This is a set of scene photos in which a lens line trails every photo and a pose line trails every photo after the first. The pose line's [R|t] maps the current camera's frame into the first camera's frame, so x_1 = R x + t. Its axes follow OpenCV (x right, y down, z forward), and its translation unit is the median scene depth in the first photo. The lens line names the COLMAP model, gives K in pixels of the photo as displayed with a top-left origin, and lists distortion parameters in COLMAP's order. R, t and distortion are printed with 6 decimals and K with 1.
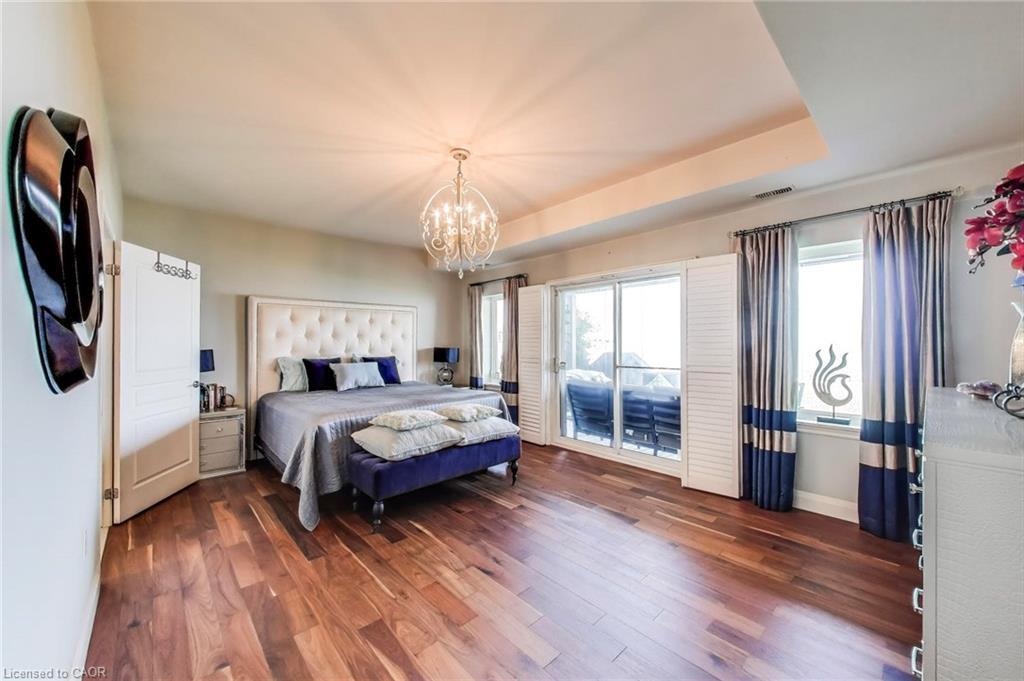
lens RADIAL K [[386.0, 0, 531.2], [0, 386.0, 340.5], [0, 0, 1]] dist [0.001298, 0.000022]
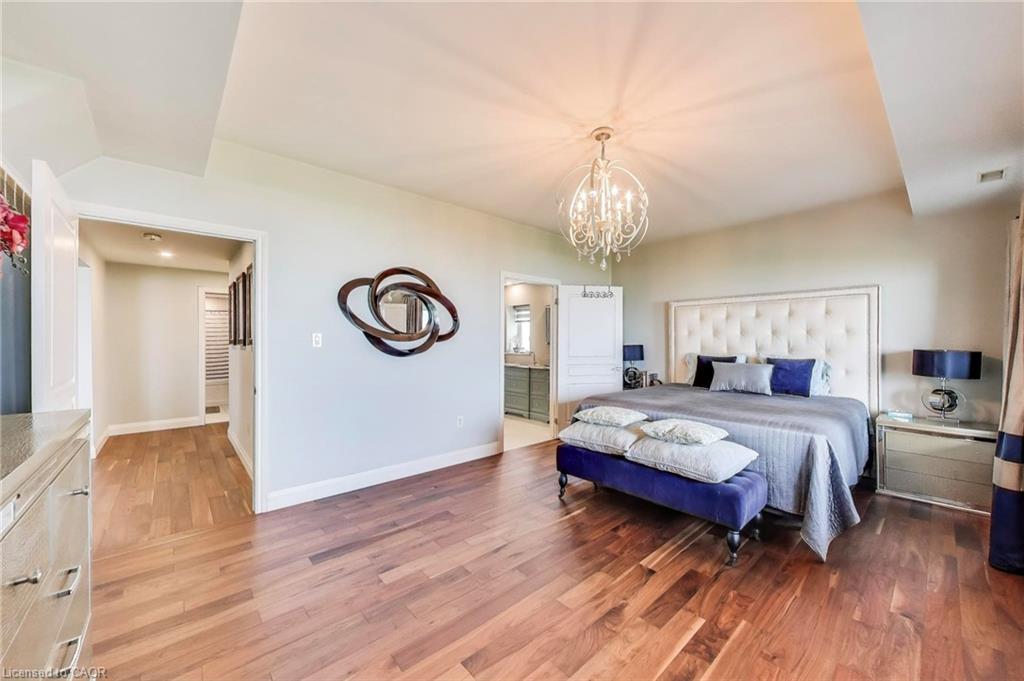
lens RADIAL K [[377.5, 0, 504.5], [0, 377.5, 340.4], [0, 0, 1]] dist [0.001581, 0.000143]
pose [[-0.053820, -0.000378, -0.998551, 0.658161], [0.004957, 0.999988, -0.000646, 0.004429], [0.998538, -0.004985, -0.053817, 0.744450]]
